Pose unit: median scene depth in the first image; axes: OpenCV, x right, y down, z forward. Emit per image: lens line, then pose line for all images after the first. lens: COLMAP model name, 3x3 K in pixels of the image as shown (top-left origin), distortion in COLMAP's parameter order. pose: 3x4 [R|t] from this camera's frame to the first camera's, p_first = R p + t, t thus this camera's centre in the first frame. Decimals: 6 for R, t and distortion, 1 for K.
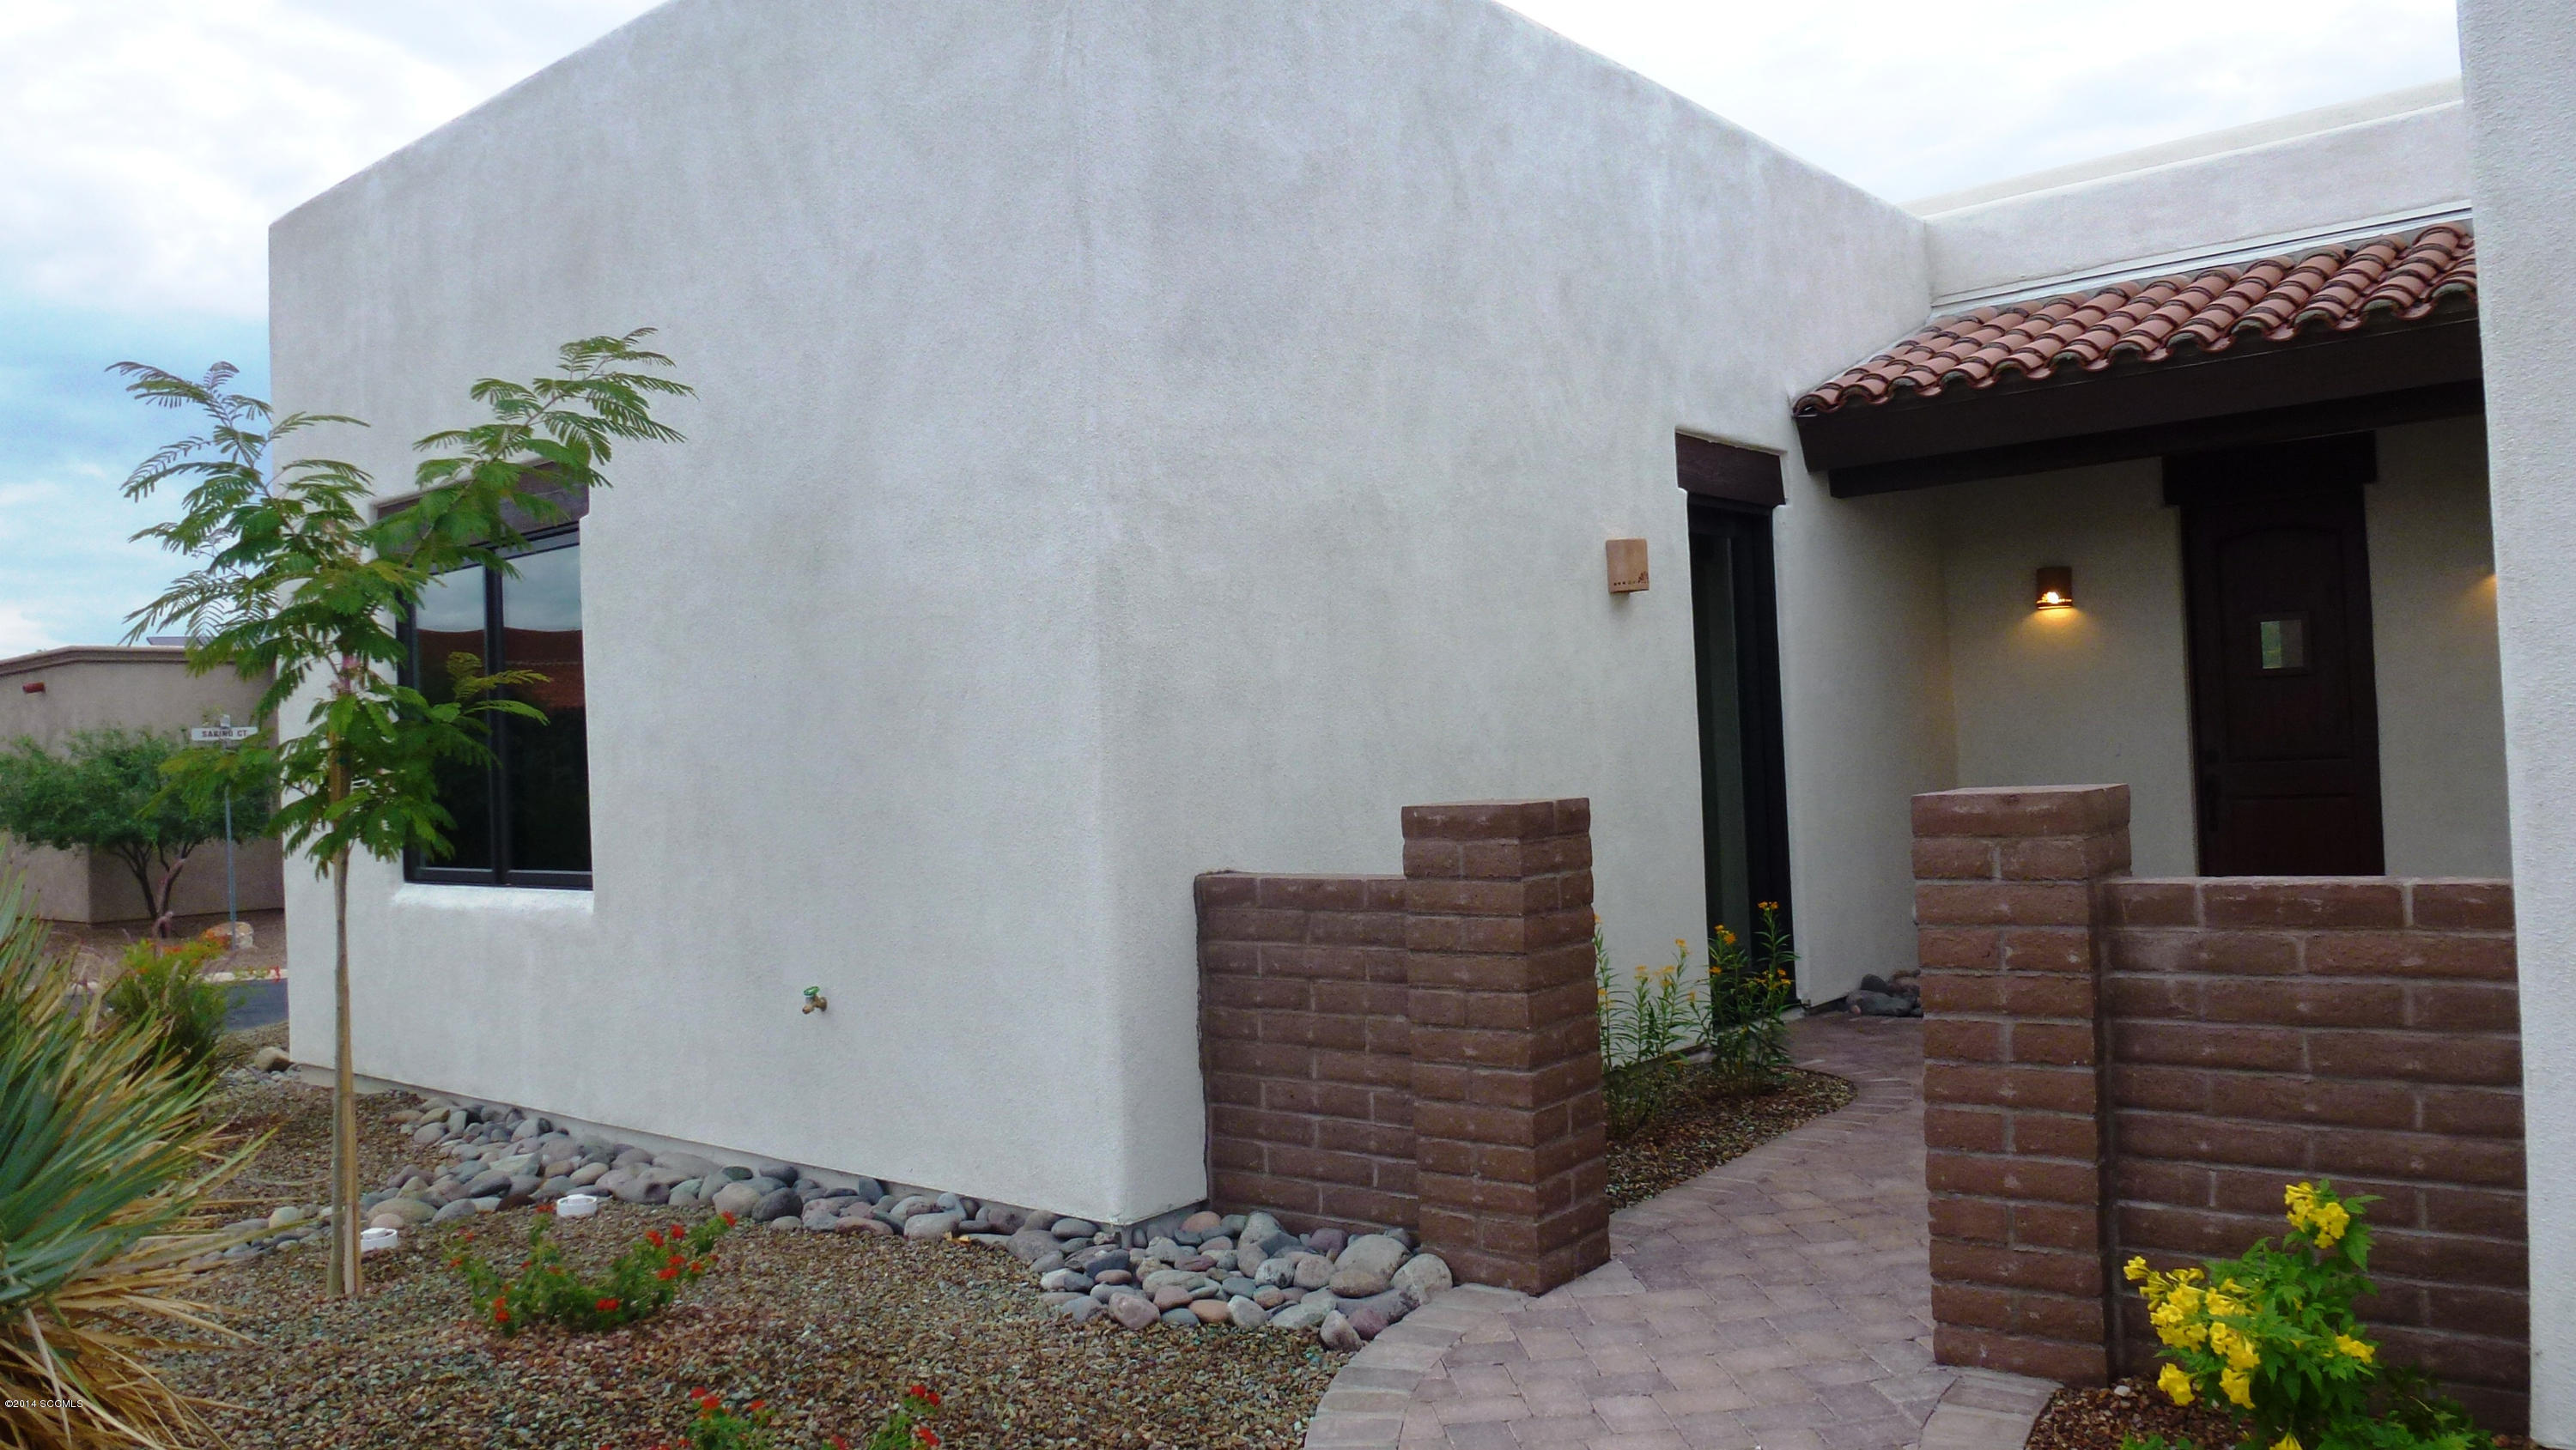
lens RADIAL K [[1843.1, 0, 1307.5], [0, 1843.1, 732.7], [0, 0, 1]] dist [-0.055884, 0.019308]
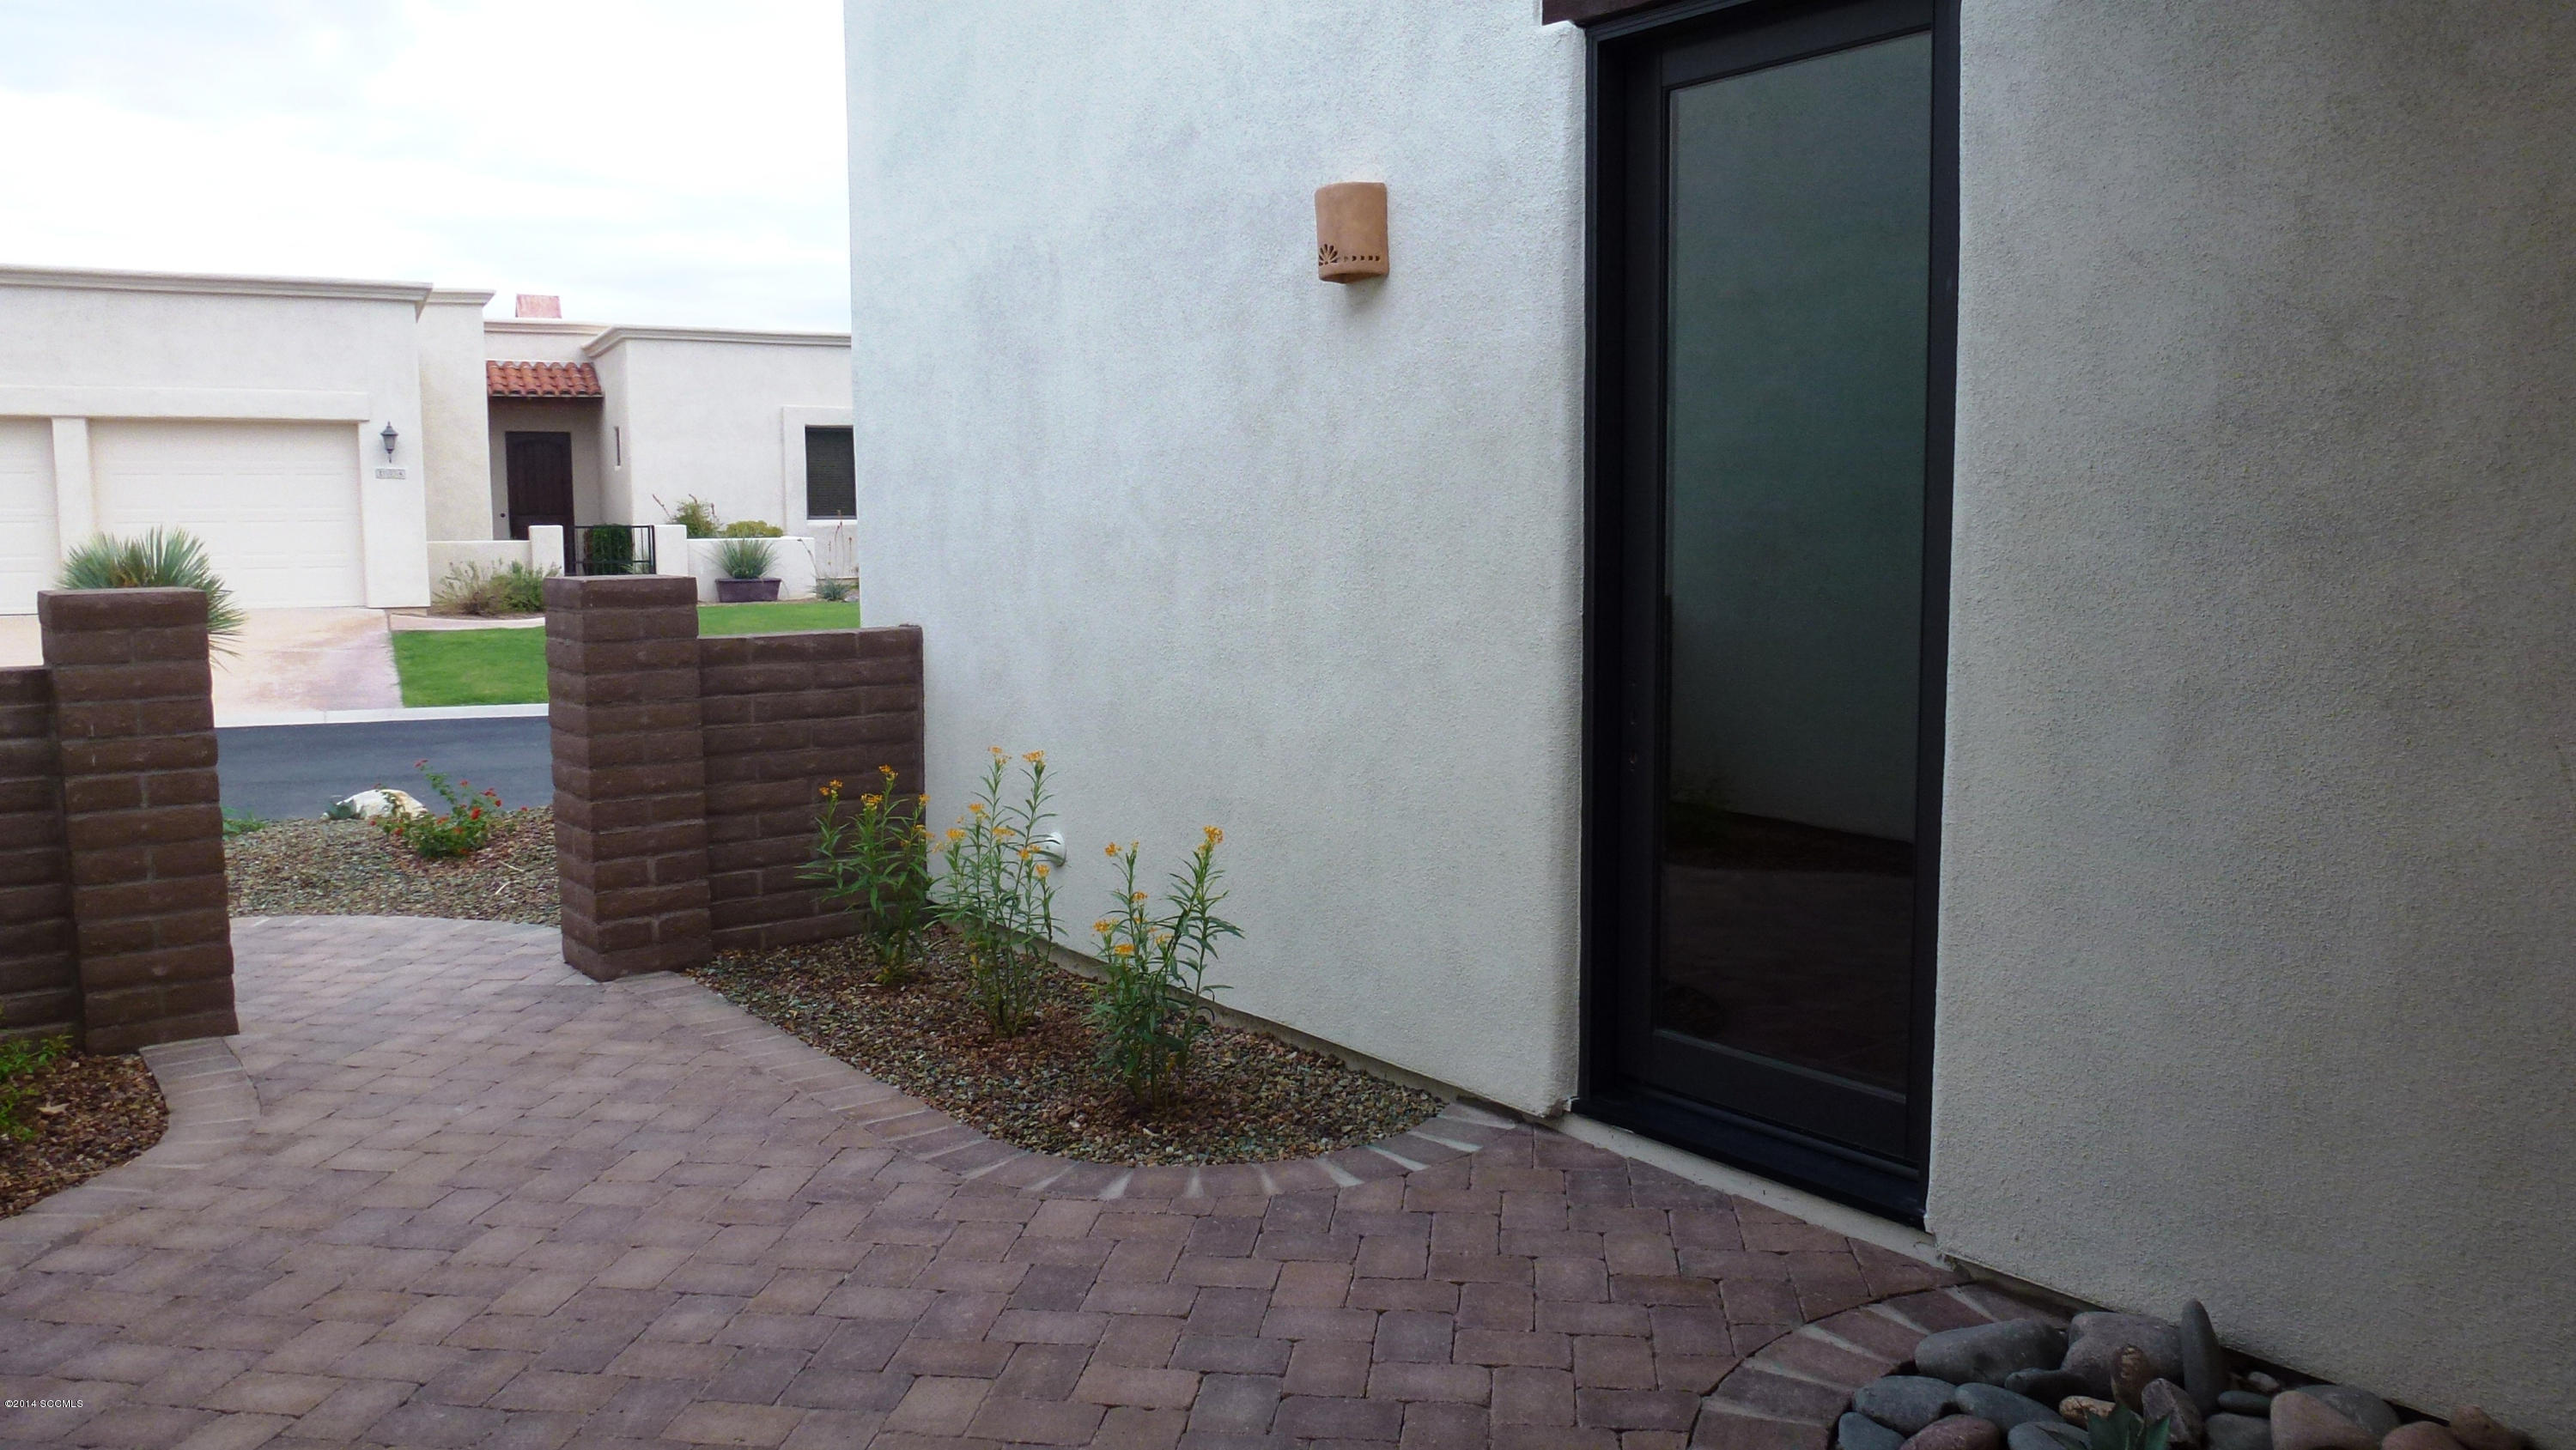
lens RADIAL K [[1843.1, 0, 1284.3], [0, 1843.1, 727.4], [0, 0, 1]] dist [-0.055884, 0.019308]
pose [[-0.214859, 0.161207, -0.963249, 1.011488], [0.027105, 0.986888, 0.159117, -0.038148], [0.976269, 0.008079, -0.216411, 1.458433]]
